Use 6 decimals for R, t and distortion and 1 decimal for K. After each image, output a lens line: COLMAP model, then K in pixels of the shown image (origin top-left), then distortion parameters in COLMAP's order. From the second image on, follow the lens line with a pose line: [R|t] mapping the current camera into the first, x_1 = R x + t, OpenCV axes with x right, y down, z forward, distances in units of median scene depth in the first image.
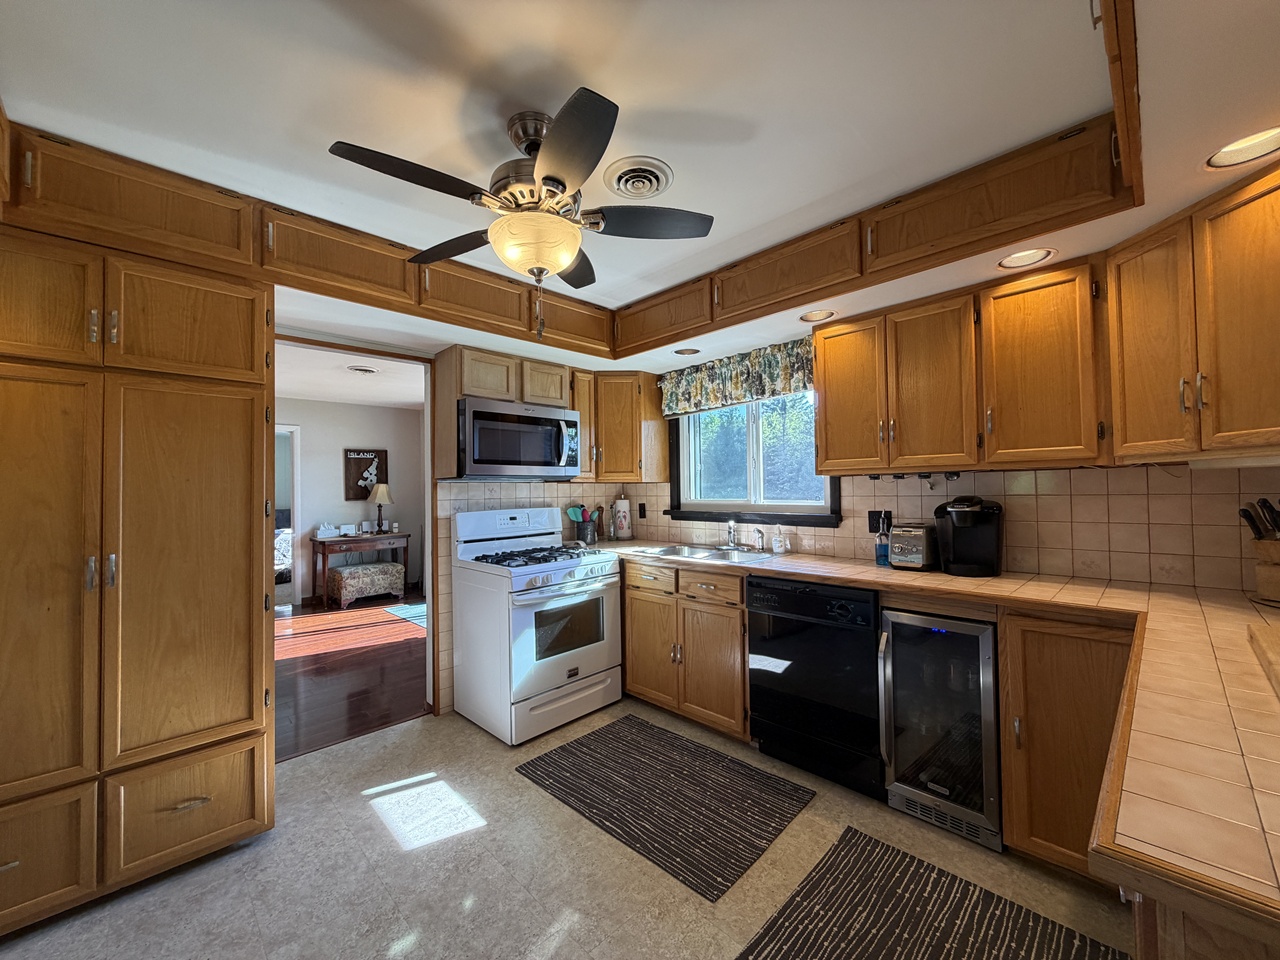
lens RADIAL K [[511.4, 0, 637.4], [0, 511.4, 481.4], [0, 0, 1]] dist [-0.000891, 0.000253]
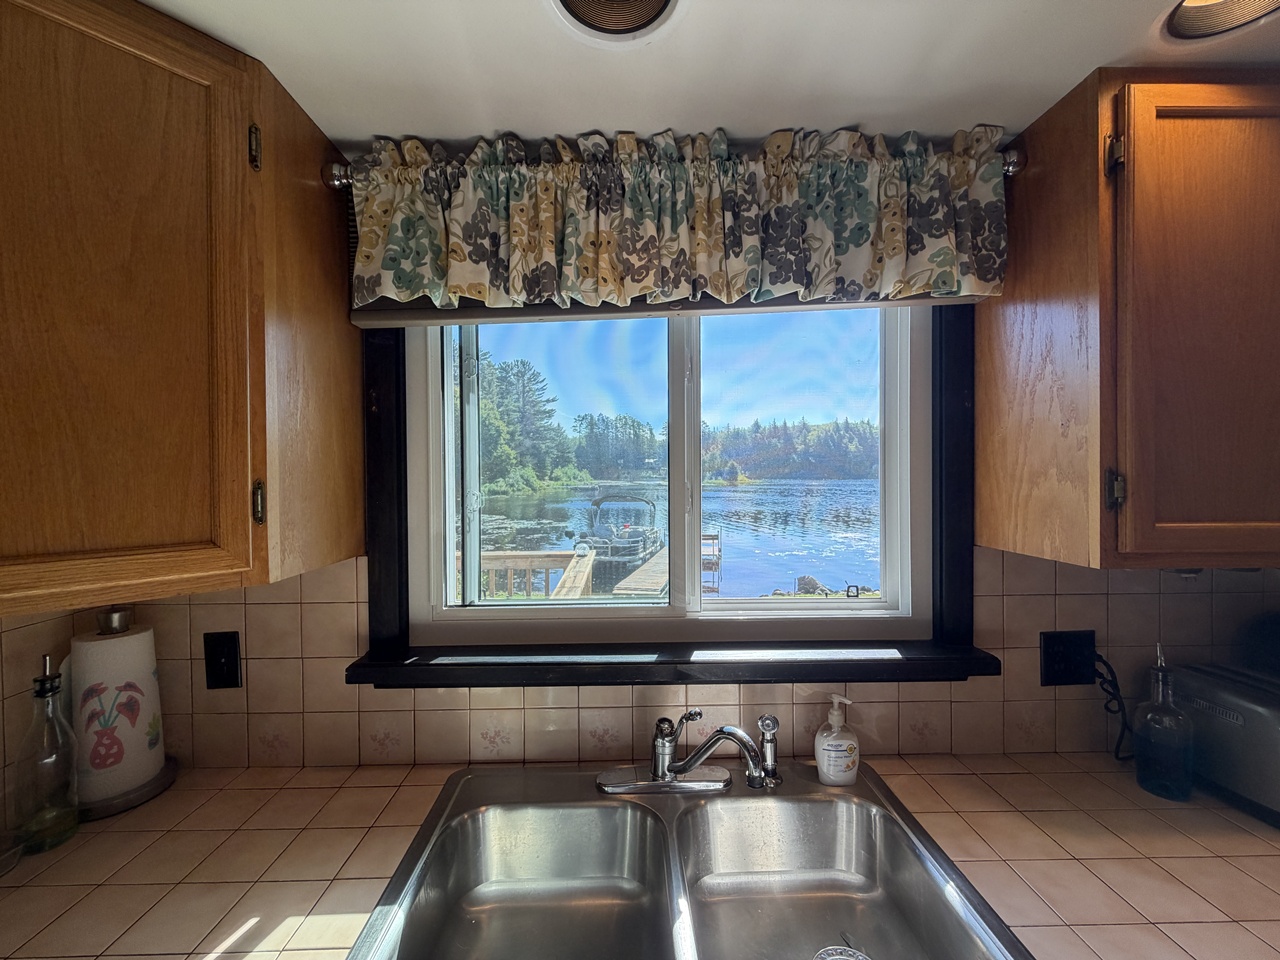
lens RADIAL K [[507.4, 0, 638.9], [0, 507.4, 479.4], [0, 0, 1]] dist [-0.000314, 0.000385]
pose [[0.679078, 0.001140, 0.734065, -0.047507], [-0.015093, 0.999809, 0.012410, -0.054908], [-0.733911, -0.019507, 0.678966, 0.852228]]
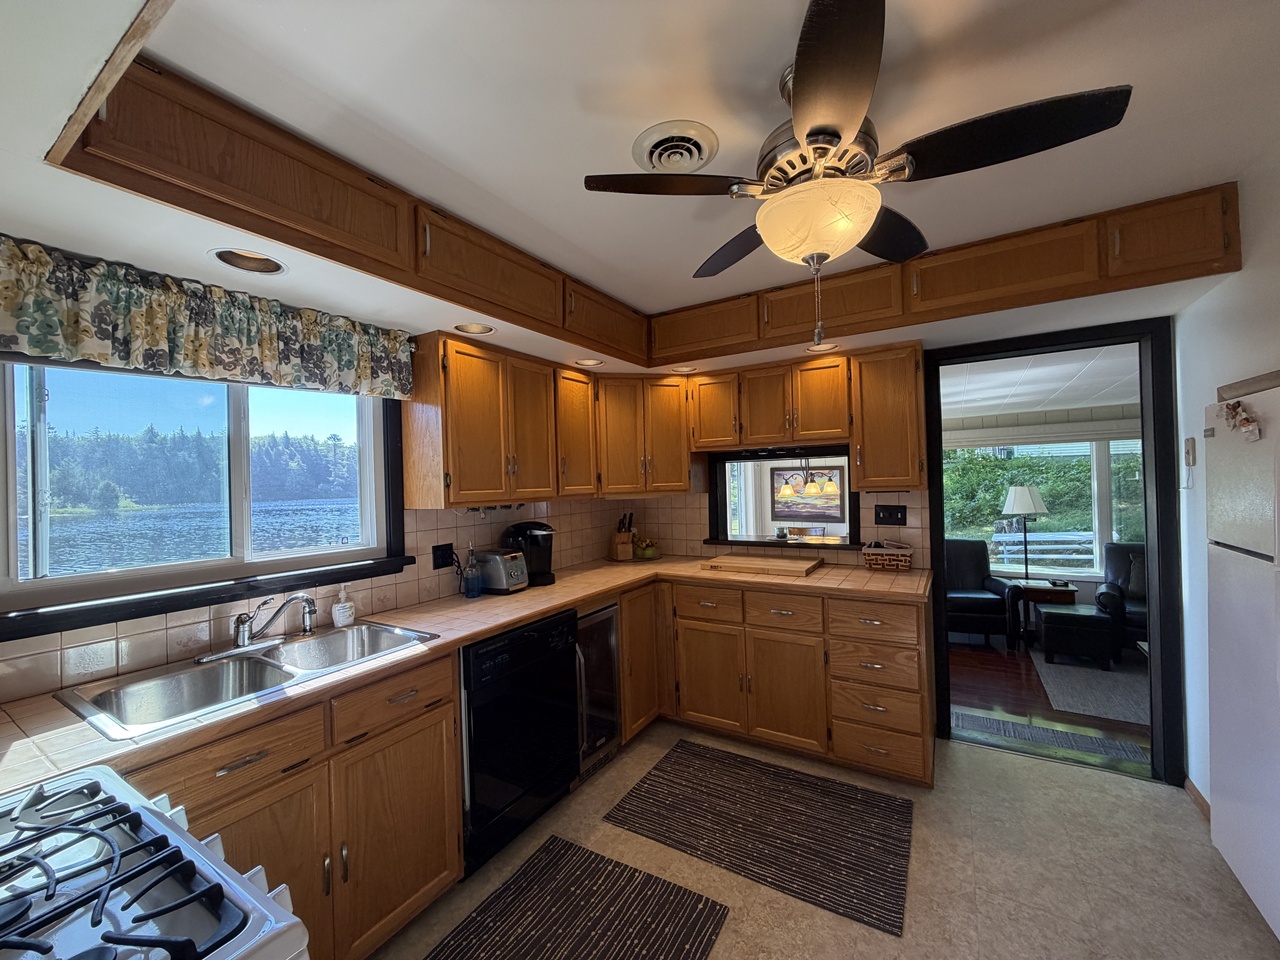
lens RADIAL K [[508.2, 0, 636.4], [0, 508.2, 480.7], [0, 0, 1]] dist [0.000110, 0.000043]
pose [[-0.242177, 0.024885, 0.969913, -0.457818], [0.015492, 0.999643, -0.021779, -0.029704], [-0.970108, 0.009752, -0.242476, 0.765573]]
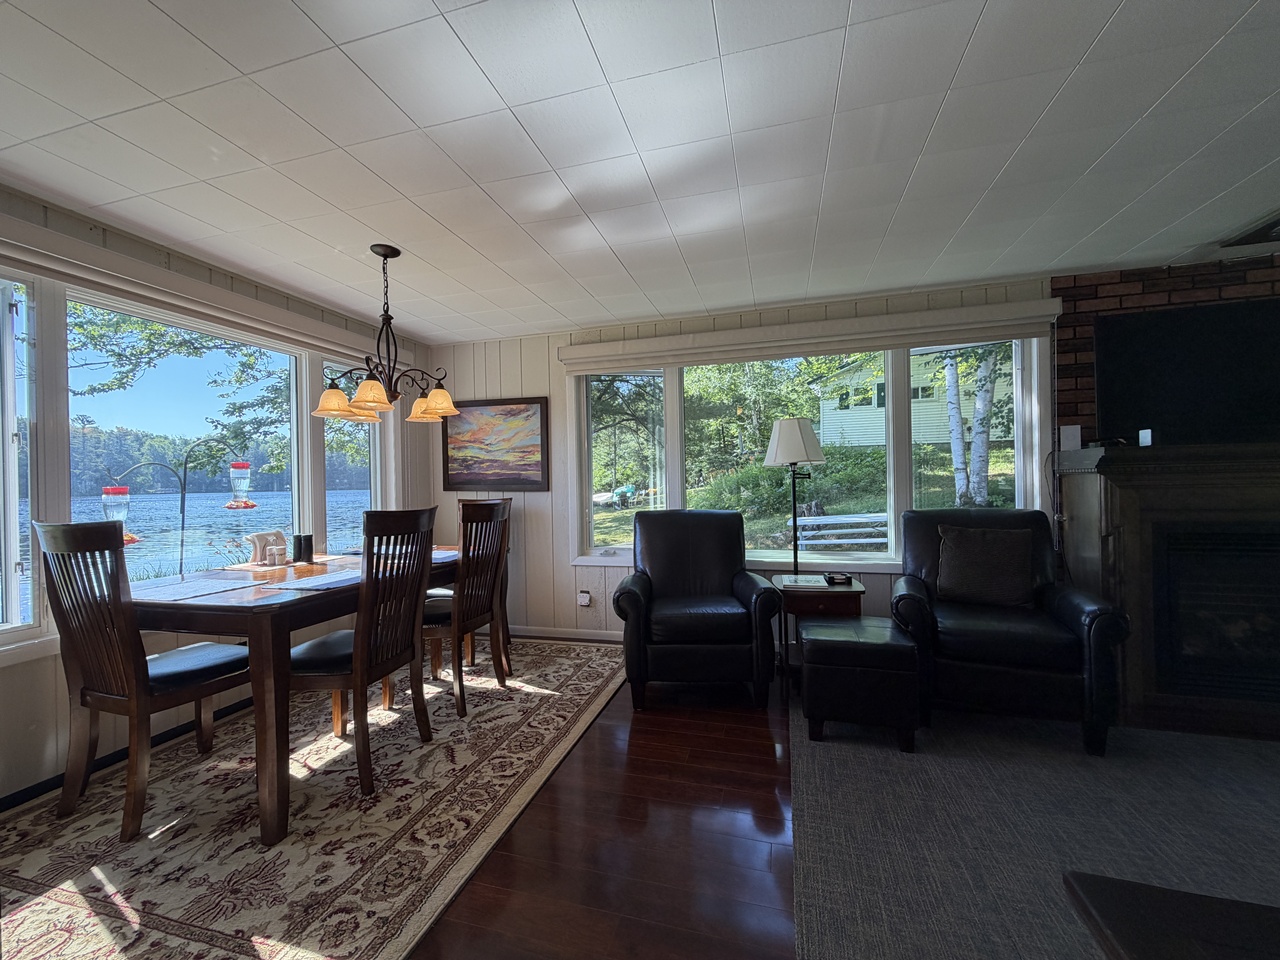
lens RADIAL K [[507.4, 0, 638.9], [0, 507.4, 479.4], [0, 0, 1]] dist [-0.000314, 0.000385]
pose [[-0.503302, 0.021762, 0.863837, 0.153838], [0.013173, 0.999760, -0.017511, 0.106745], [-0.864010, 0.002566, -0.503467, -0.121986]]
